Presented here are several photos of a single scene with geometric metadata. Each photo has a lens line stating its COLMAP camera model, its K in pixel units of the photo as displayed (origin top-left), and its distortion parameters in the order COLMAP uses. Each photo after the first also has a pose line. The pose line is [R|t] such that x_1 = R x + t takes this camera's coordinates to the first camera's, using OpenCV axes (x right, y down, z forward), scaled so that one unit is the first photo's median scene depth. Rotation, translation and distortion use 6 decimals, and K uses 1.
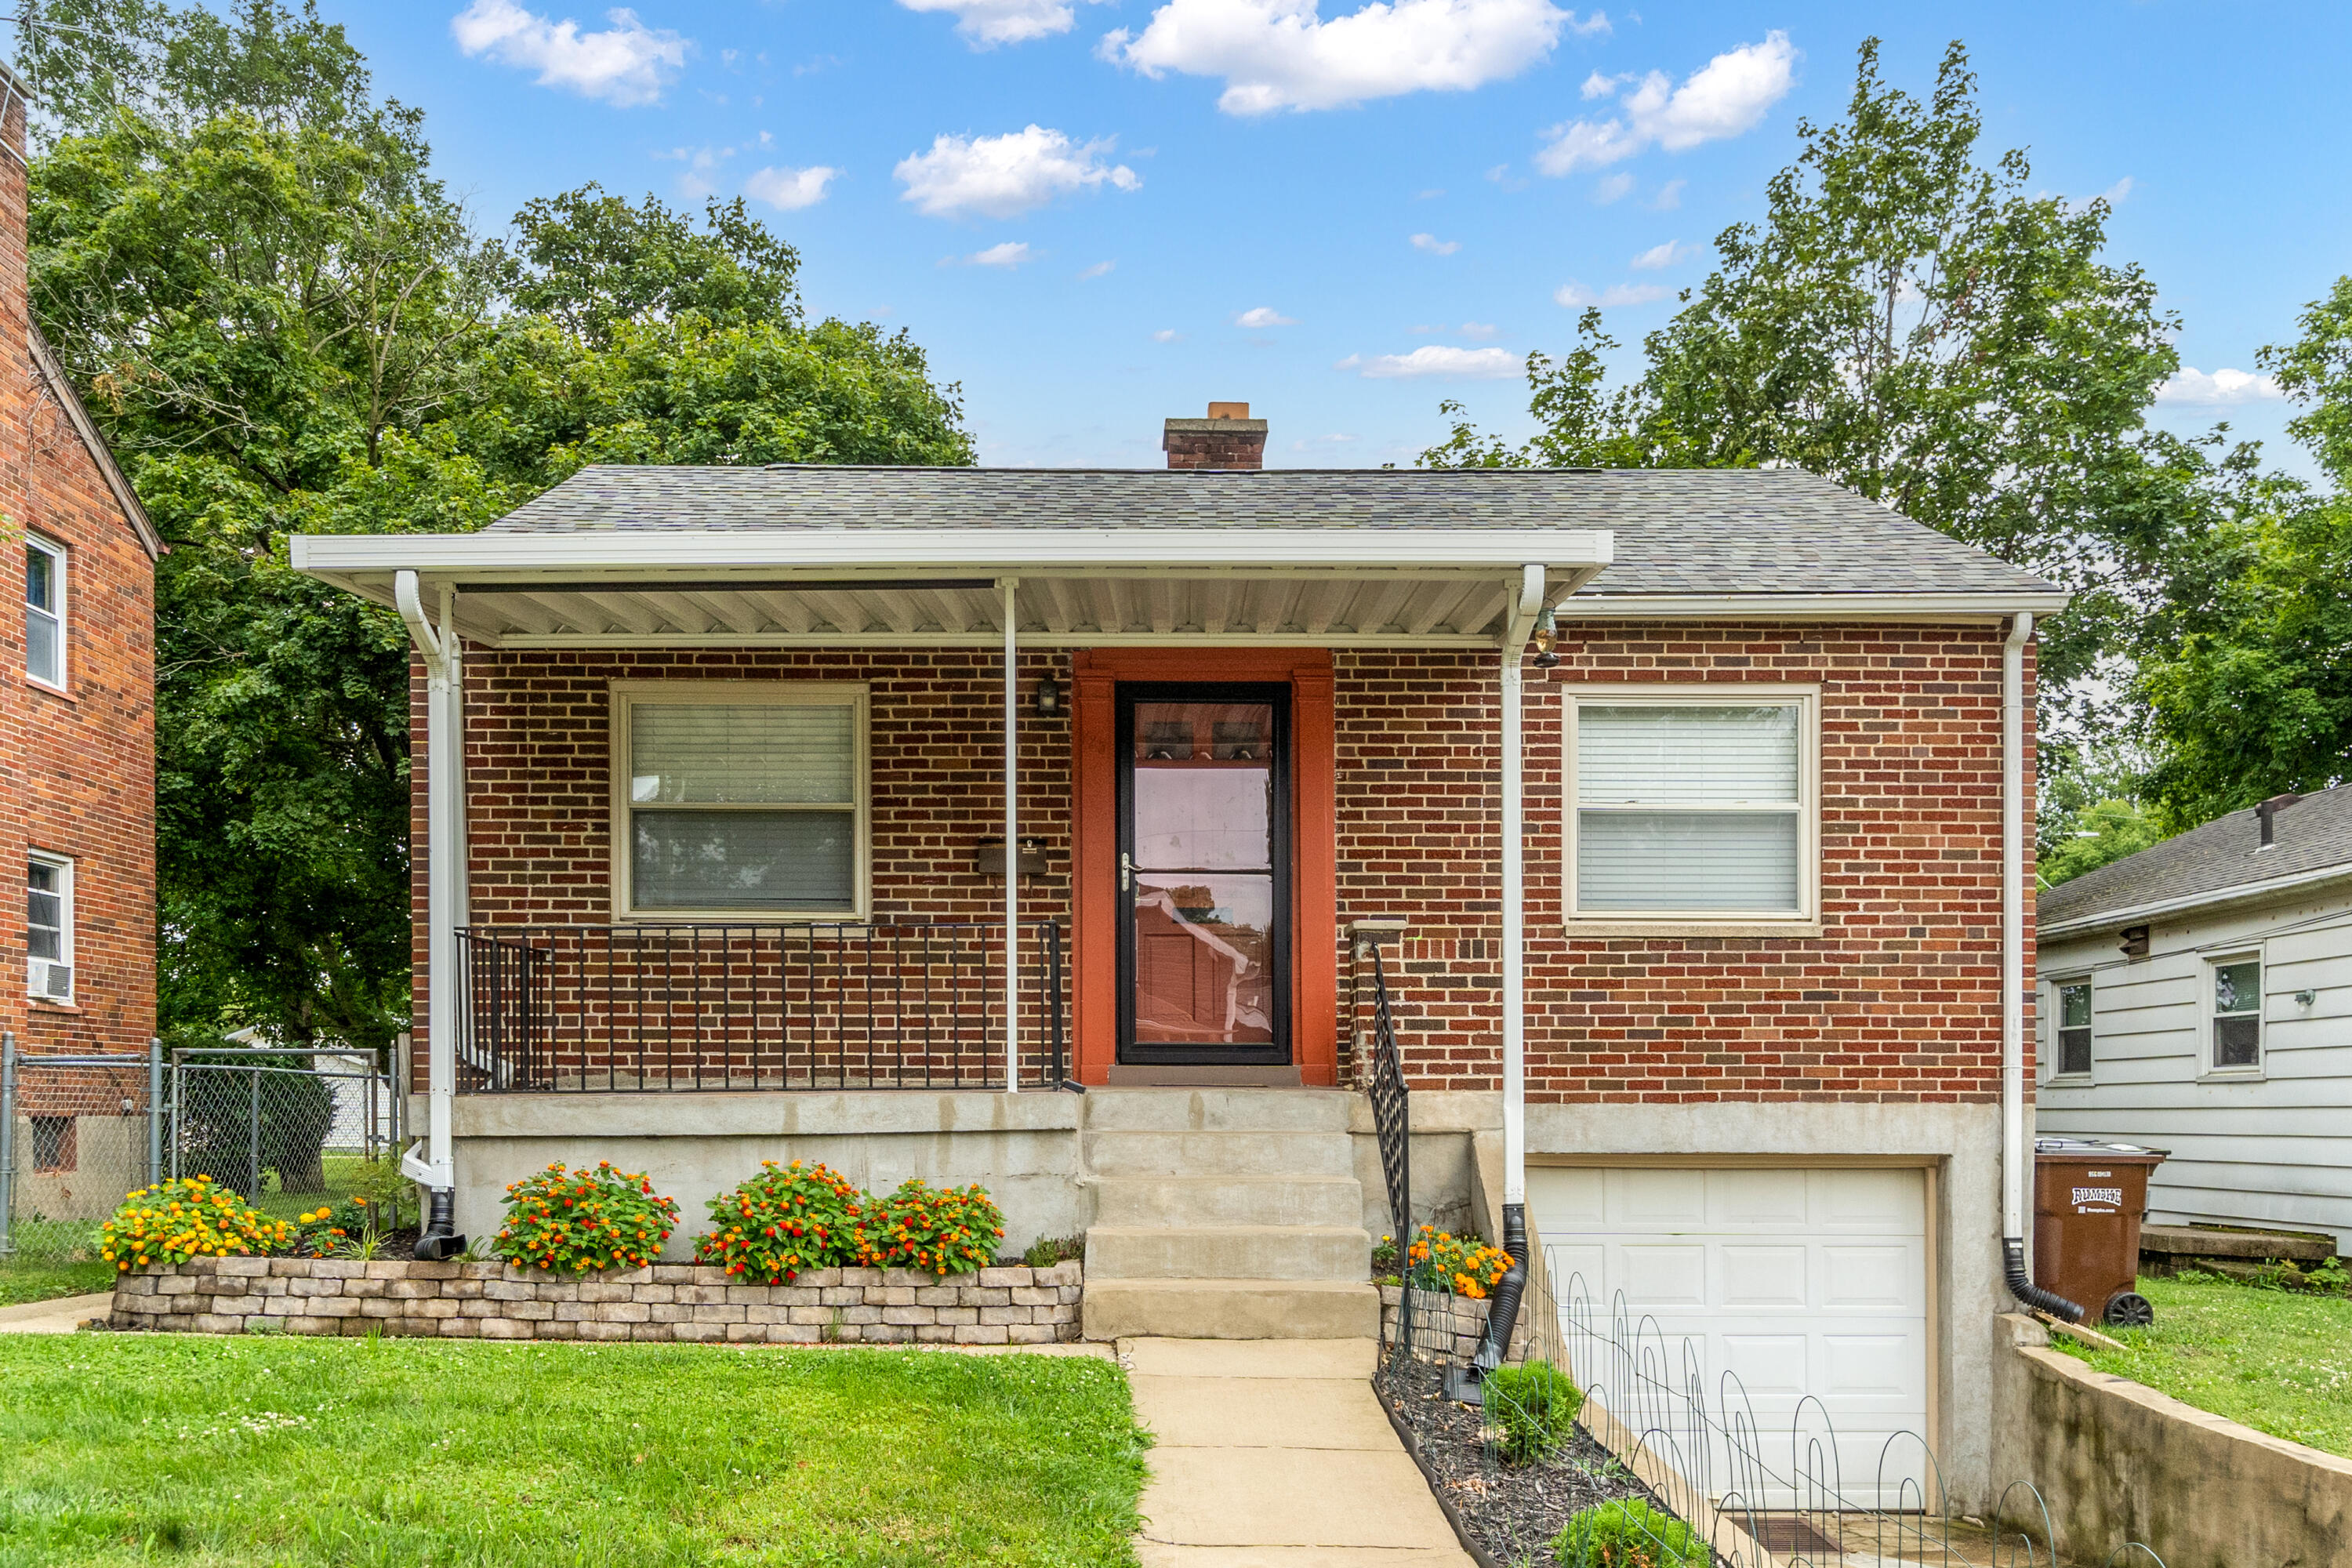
lens RADIAL K [[2700.2, 0, 1513.7], [0, 2700.2, 1193.4], [0, 0, 1]] dist [-0.002307, -0.008065]
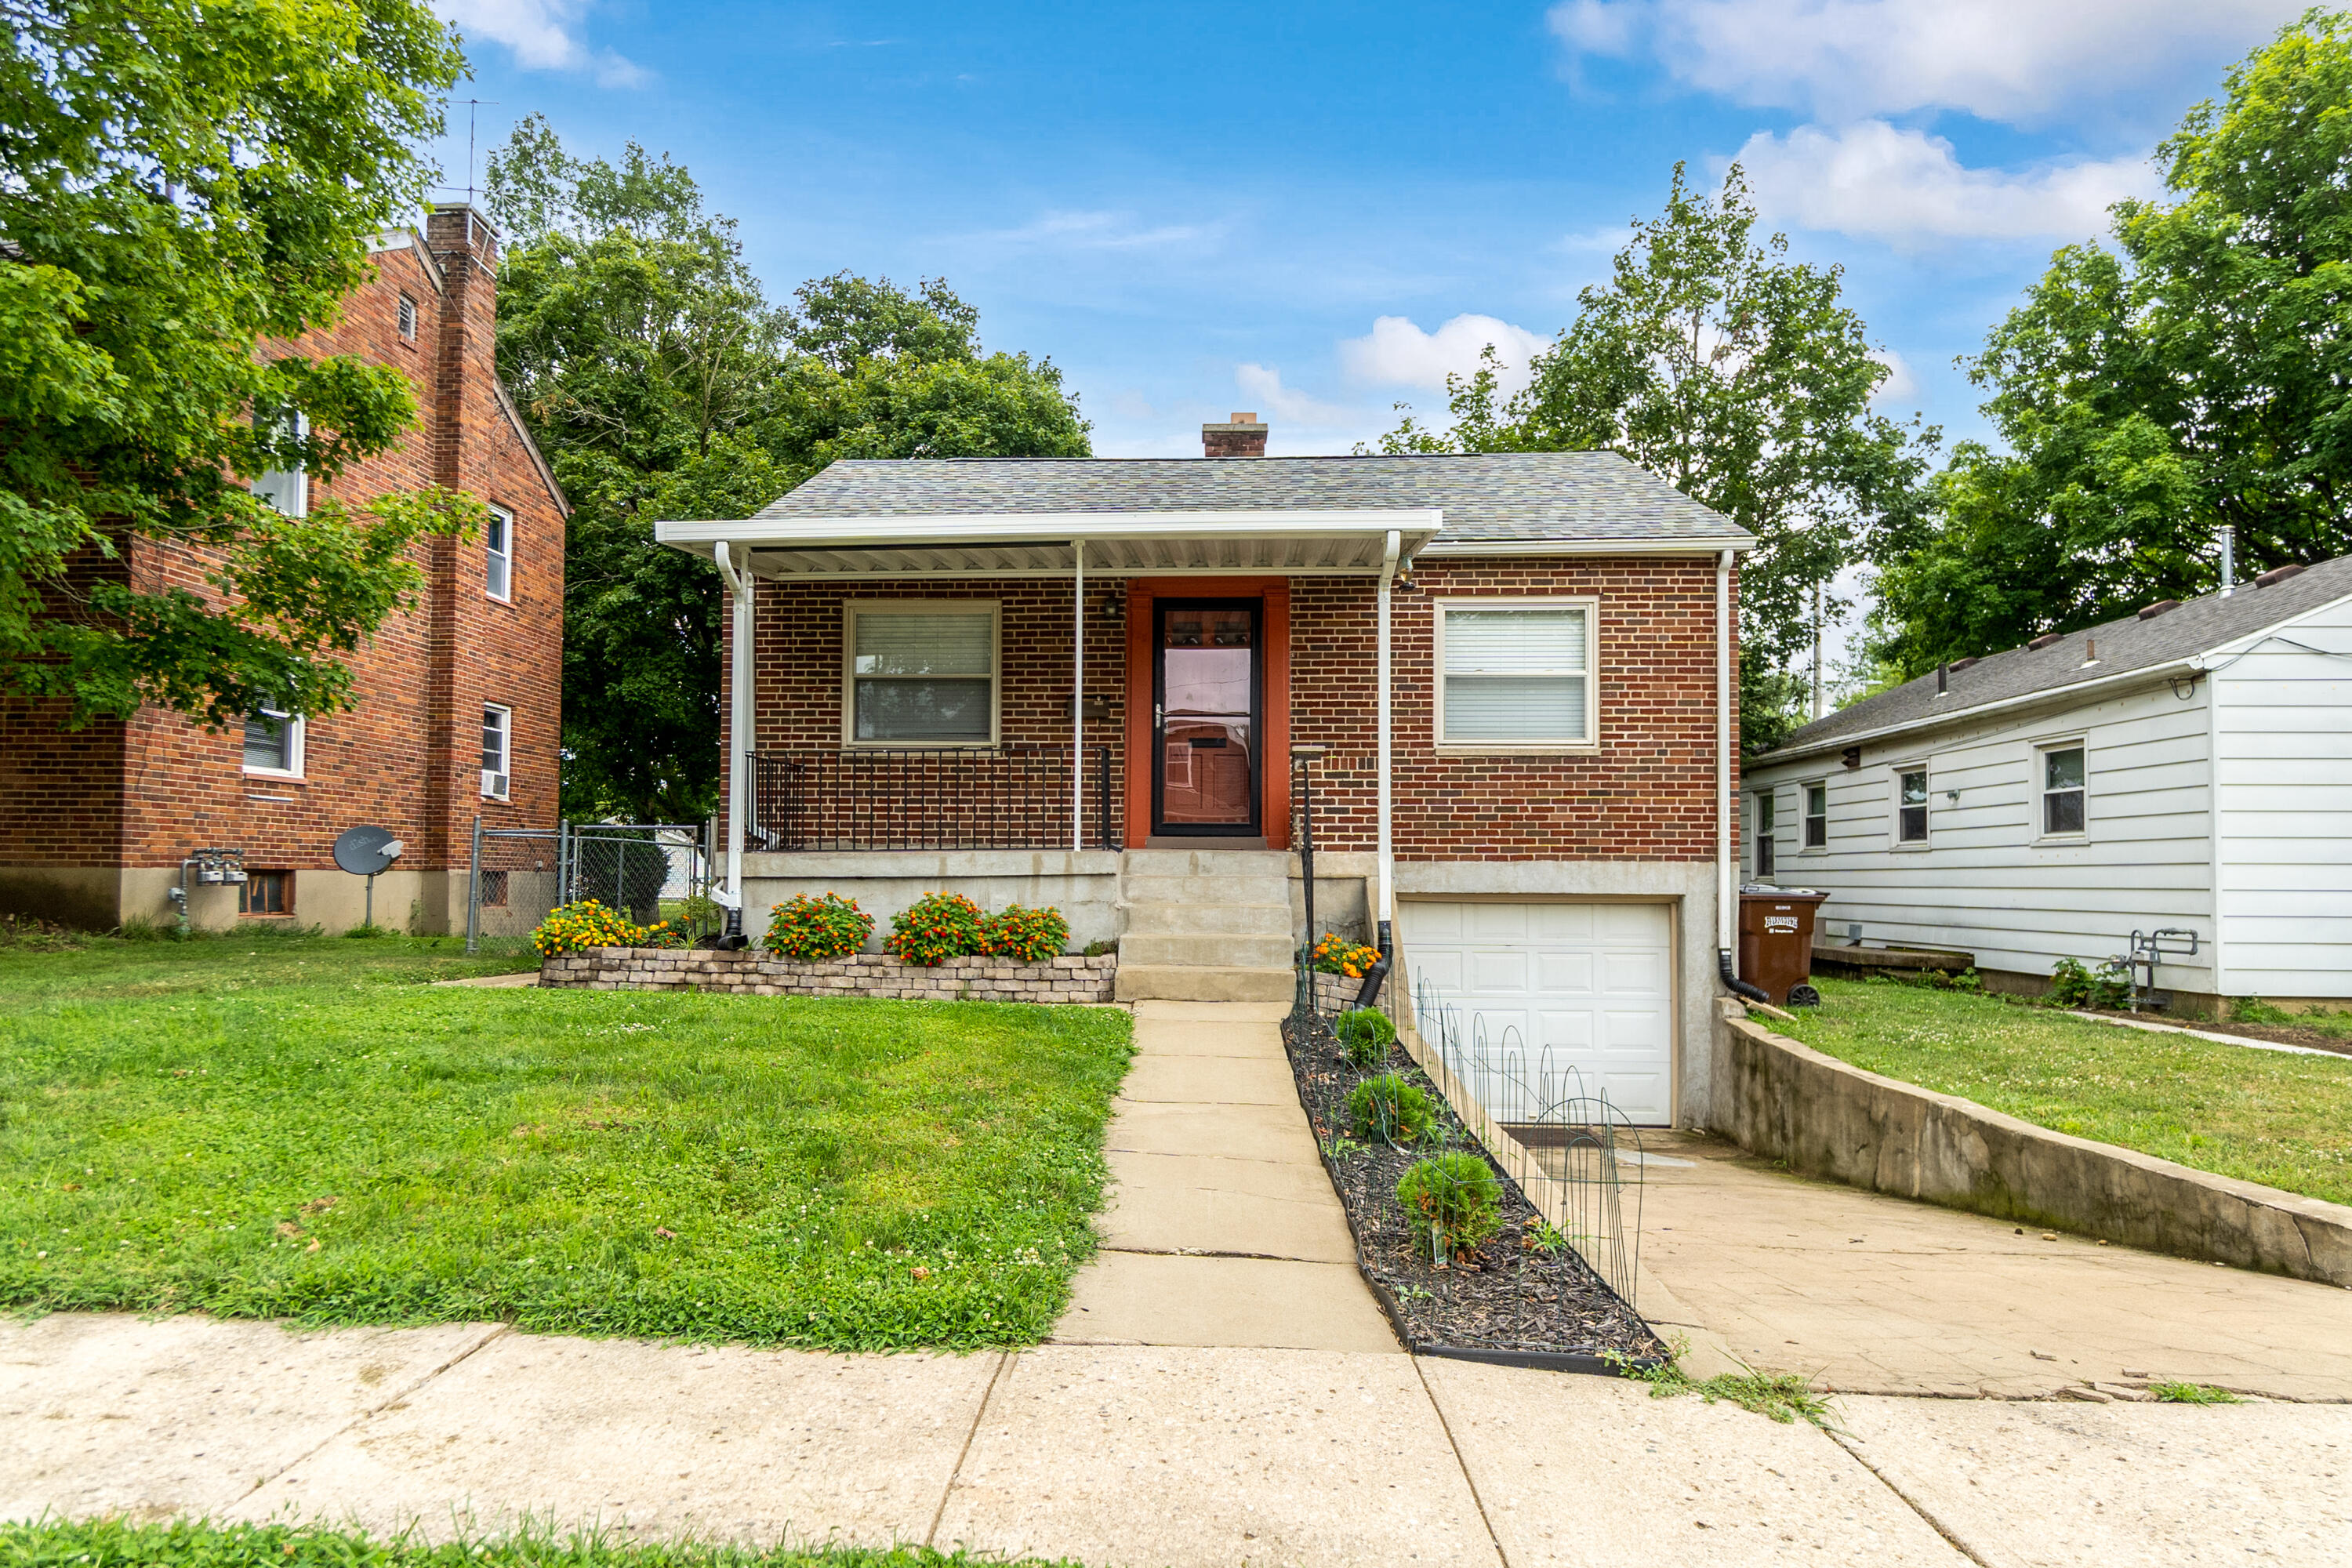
lens RADIAL K [[1932.3, 0, 1375.7], [0, 1932.3, 824.1], [0, 0, 1]] dist [-0.002818, -0.001205]
pose [[0.998233, 0.000295, -0.059419, 0.053000], [-0.003796, 0.998261, -0.058820, 0.011768], [0.059299, 0.058941, 0.996499, -0.129141]]
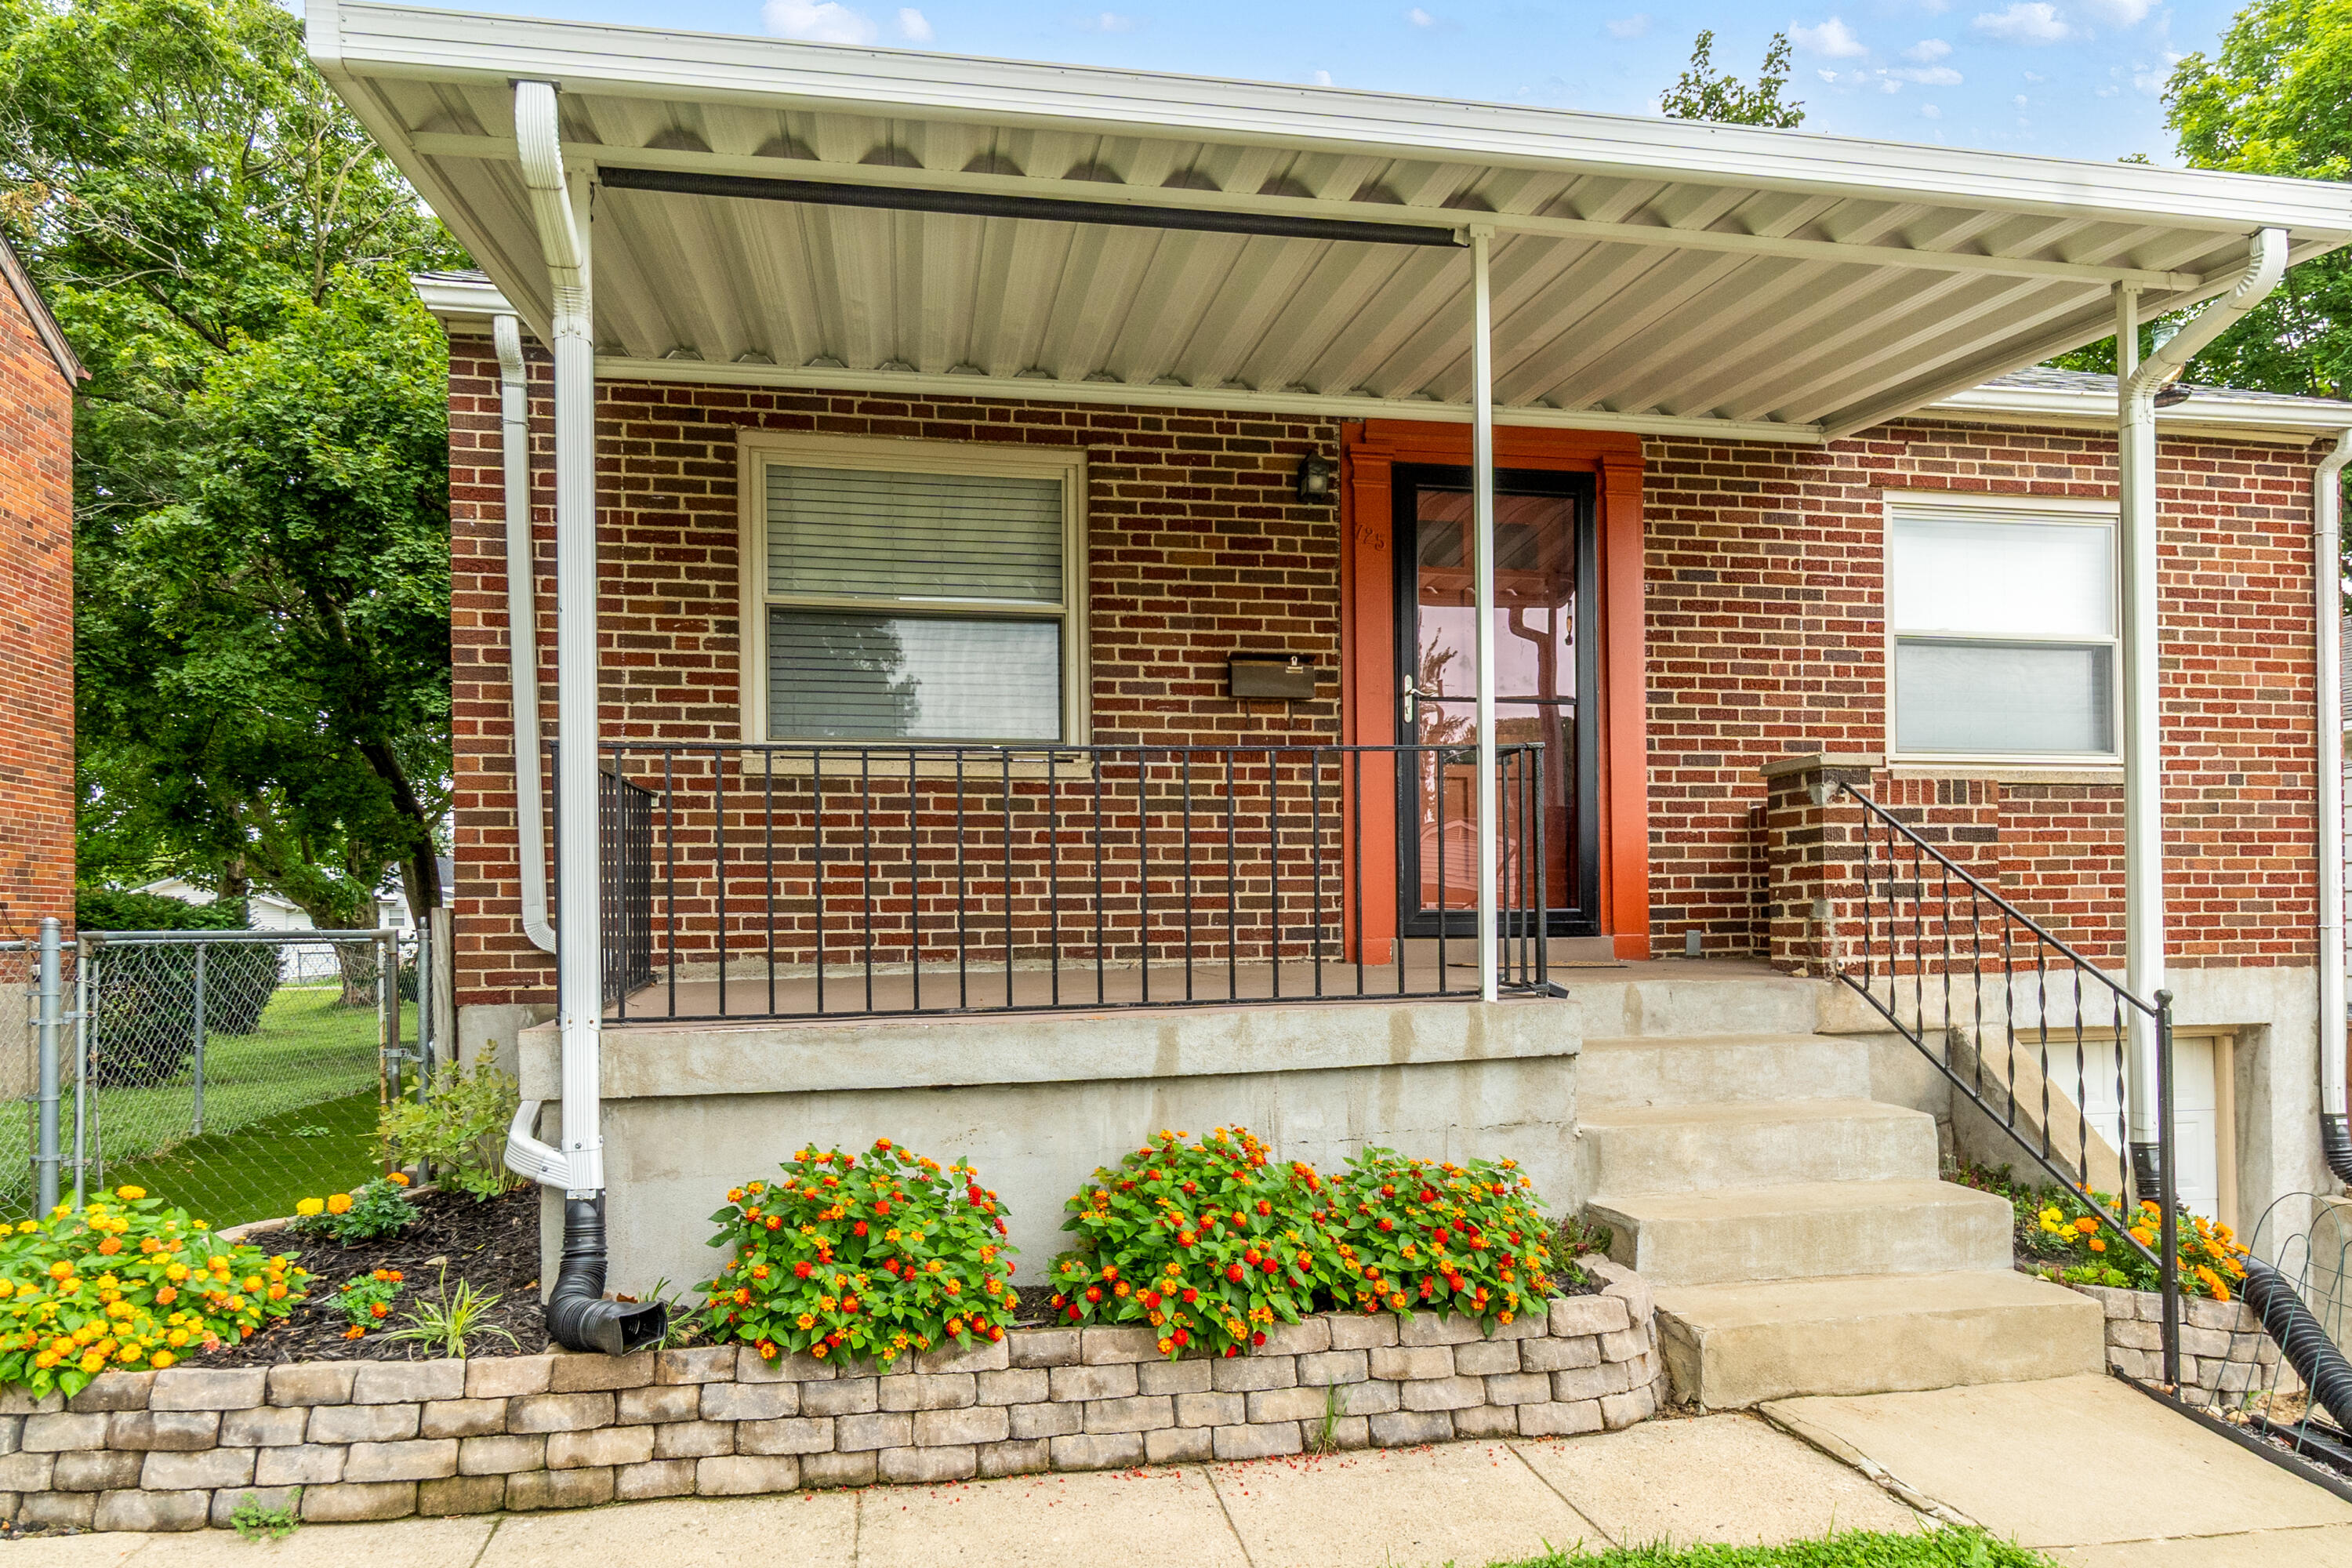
lens RADIAL K [[1871.5, 0, 1495.6], [0, 1871.5, 937.2], [0, 0, 1]] dist [0.008994, -0.012543]
pose [[0.984246, -0.010929, 0.176467, -0.217315], [0.015260, 0.999614, -0.023204, -0.034794], [-0.176145, 0.025531, 0.984033, 0.449339]]
